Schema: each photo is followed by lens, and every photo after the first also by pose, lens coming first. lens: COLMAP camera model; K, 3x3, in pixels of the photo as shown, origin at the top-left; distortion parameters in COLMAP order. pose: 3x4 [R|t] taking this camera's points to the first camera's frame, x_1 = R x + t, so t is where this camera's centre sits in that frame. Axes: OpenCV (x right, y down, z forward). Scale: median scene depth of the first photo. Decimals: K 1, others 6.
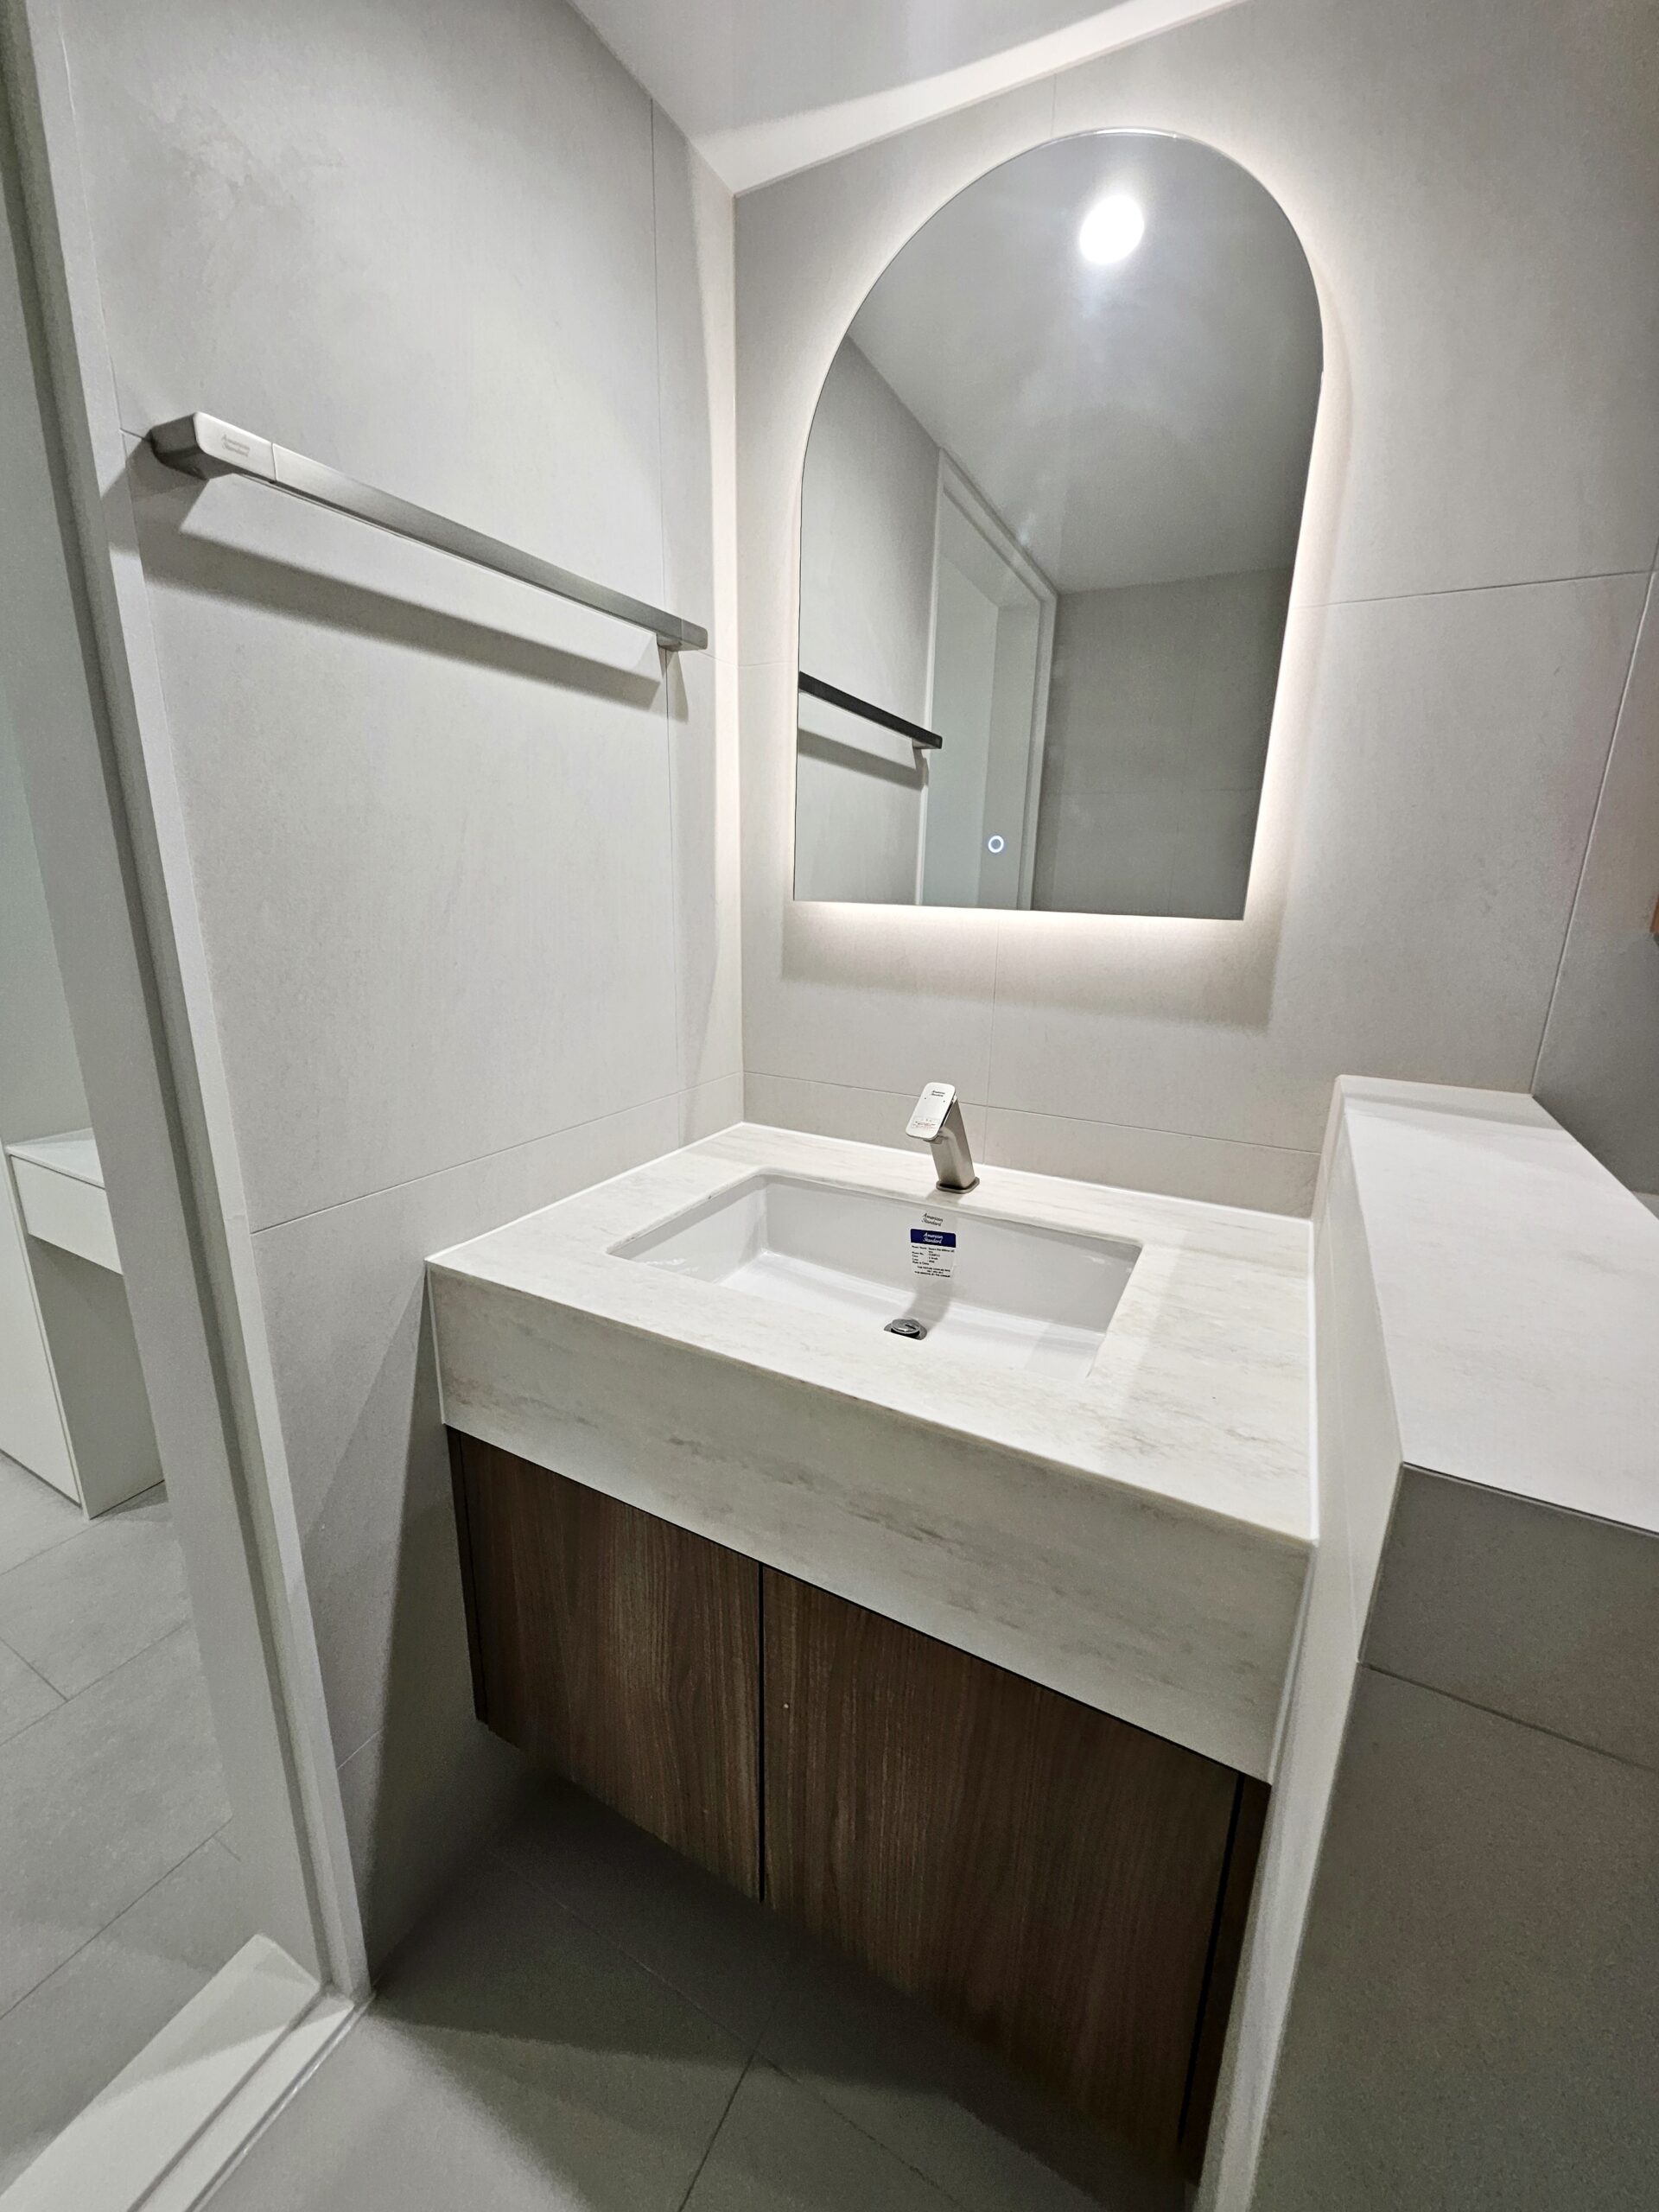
lens RADIAL K [[863.9, 0, 829.5], [0, 863.9, 1106.0], [0, 0, 1]] dist [0.009718, -0.003039]
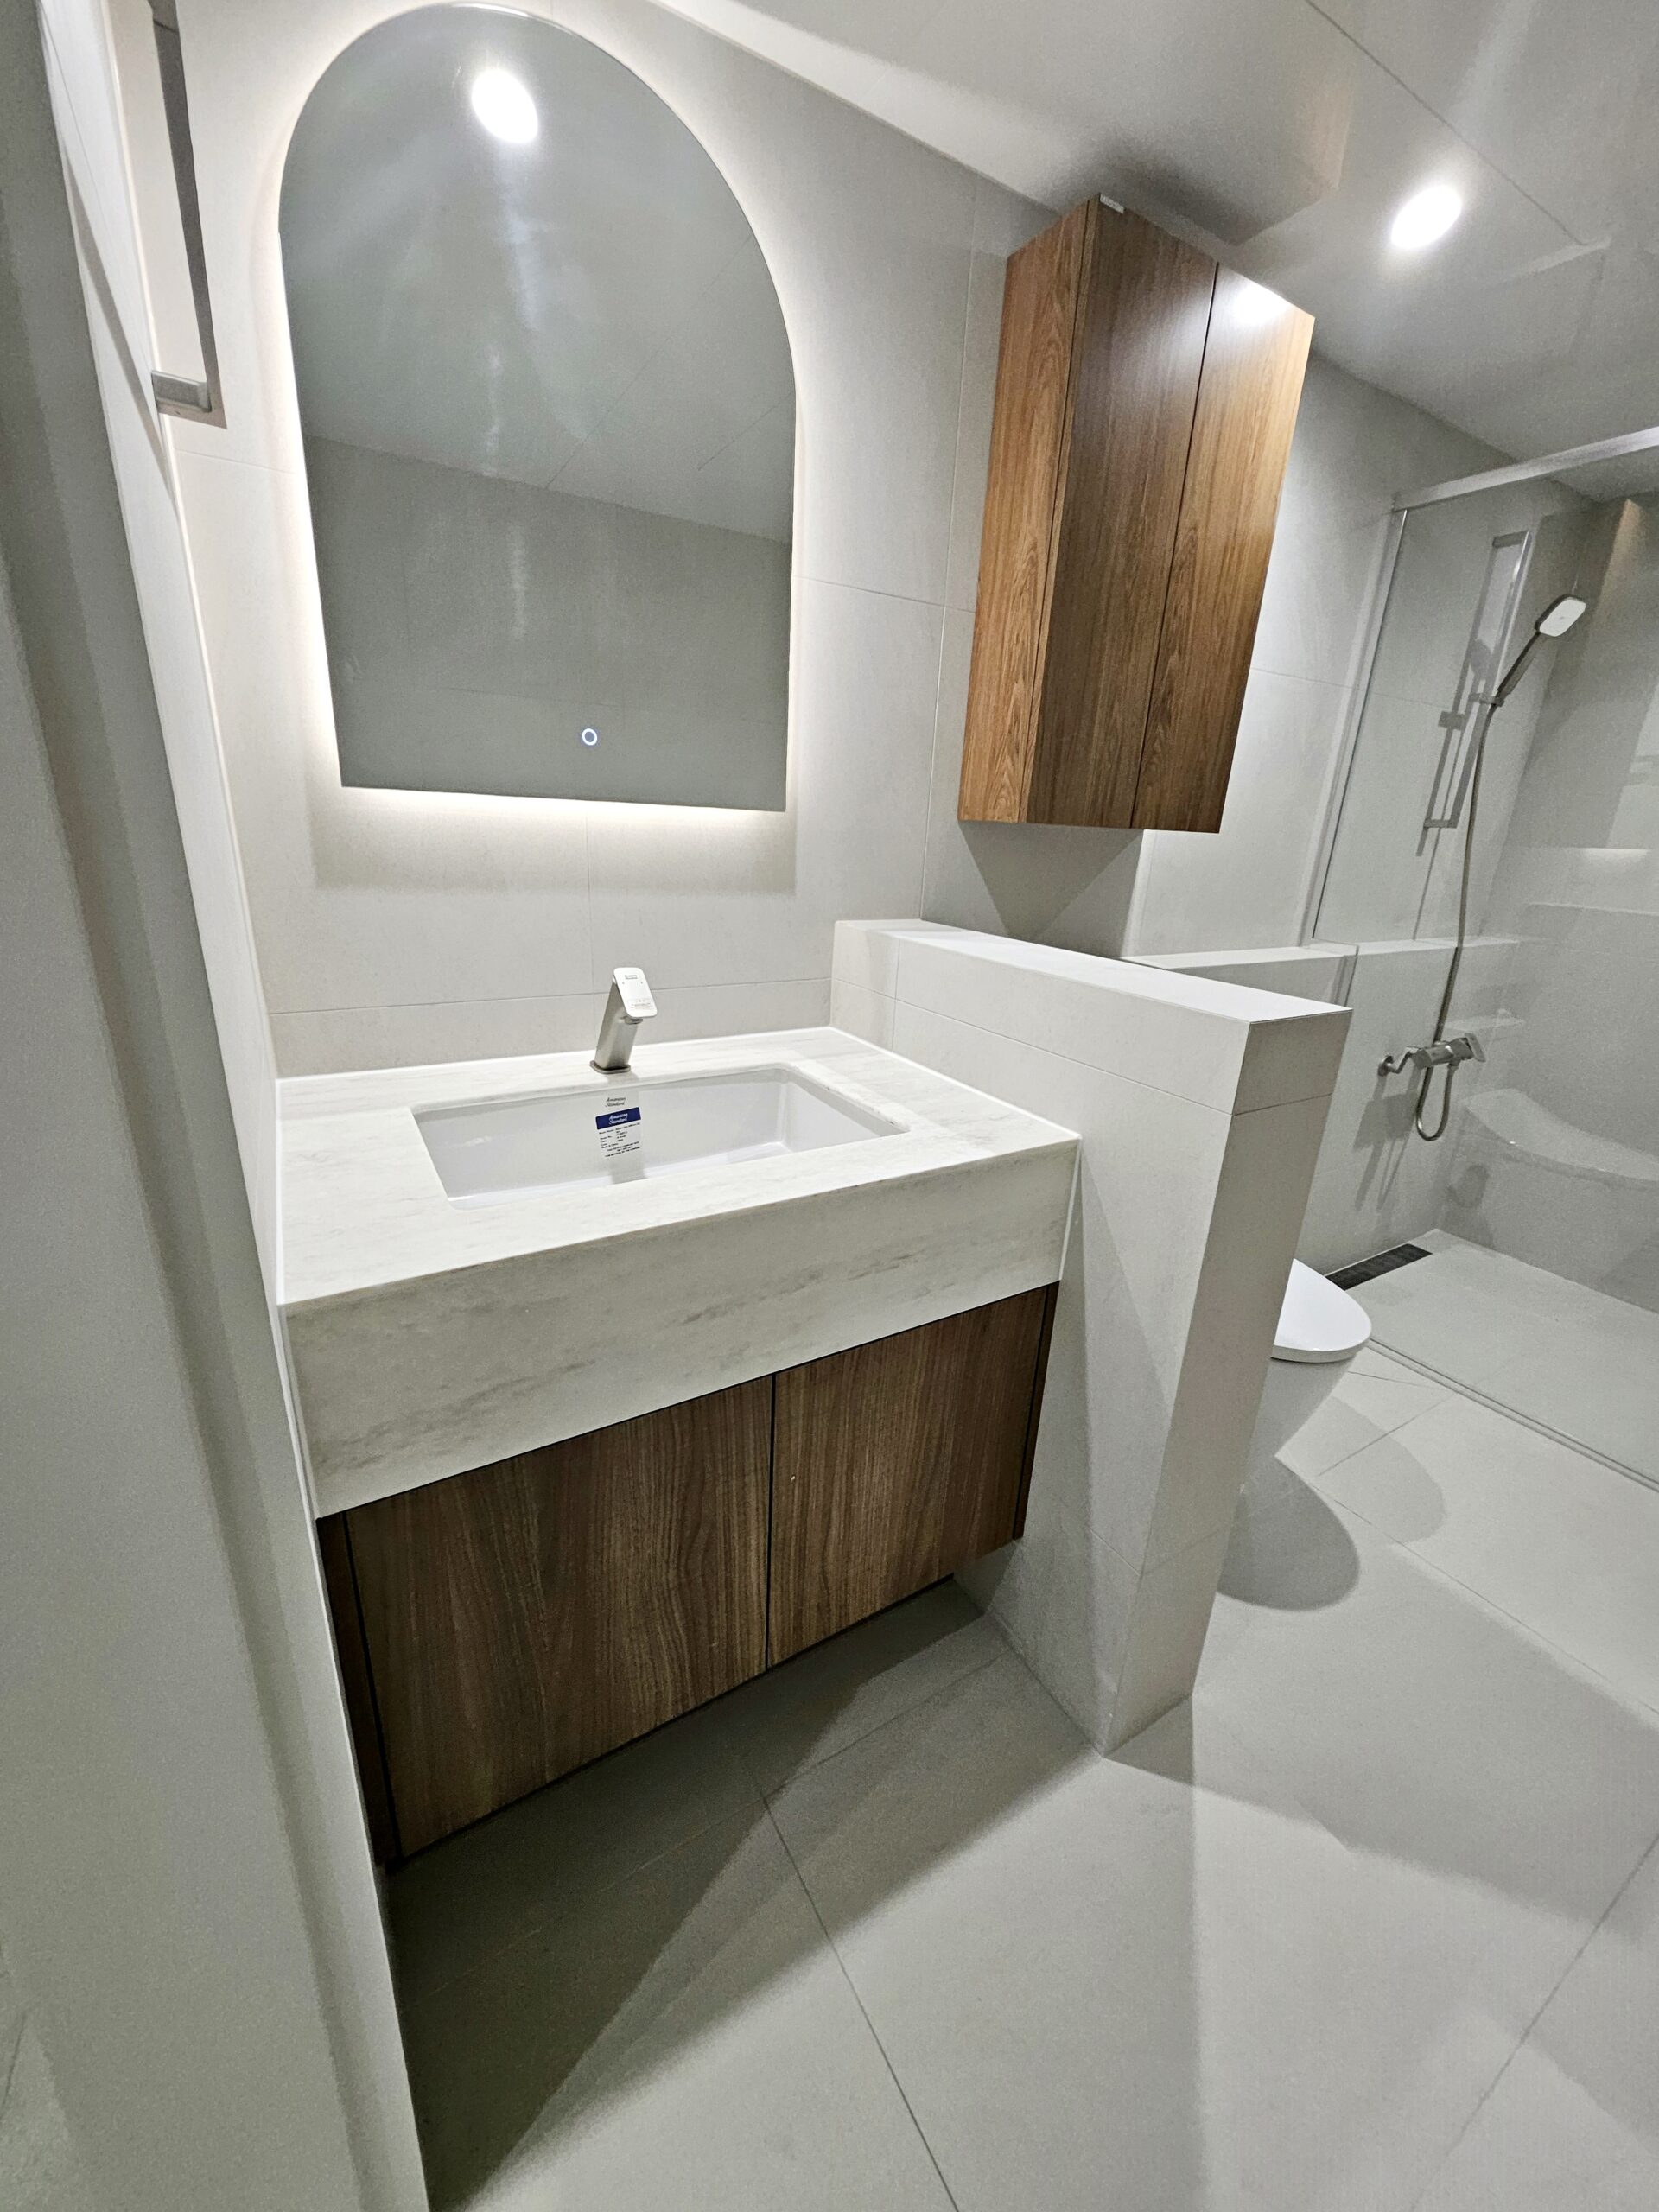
lens RADIAL K [[876.5, 0, 829.5], [0, 876.5, 1106.0], [0, 0, 1]] dist [0.007727, -0.000049]
pose [[0.518292, -0.267833, 0.812181, -0.725187], [0.186954, 0.962207, 0.198003, -0.032242], [-0.834519, 0.049218, 0.548777, 0.217116]]
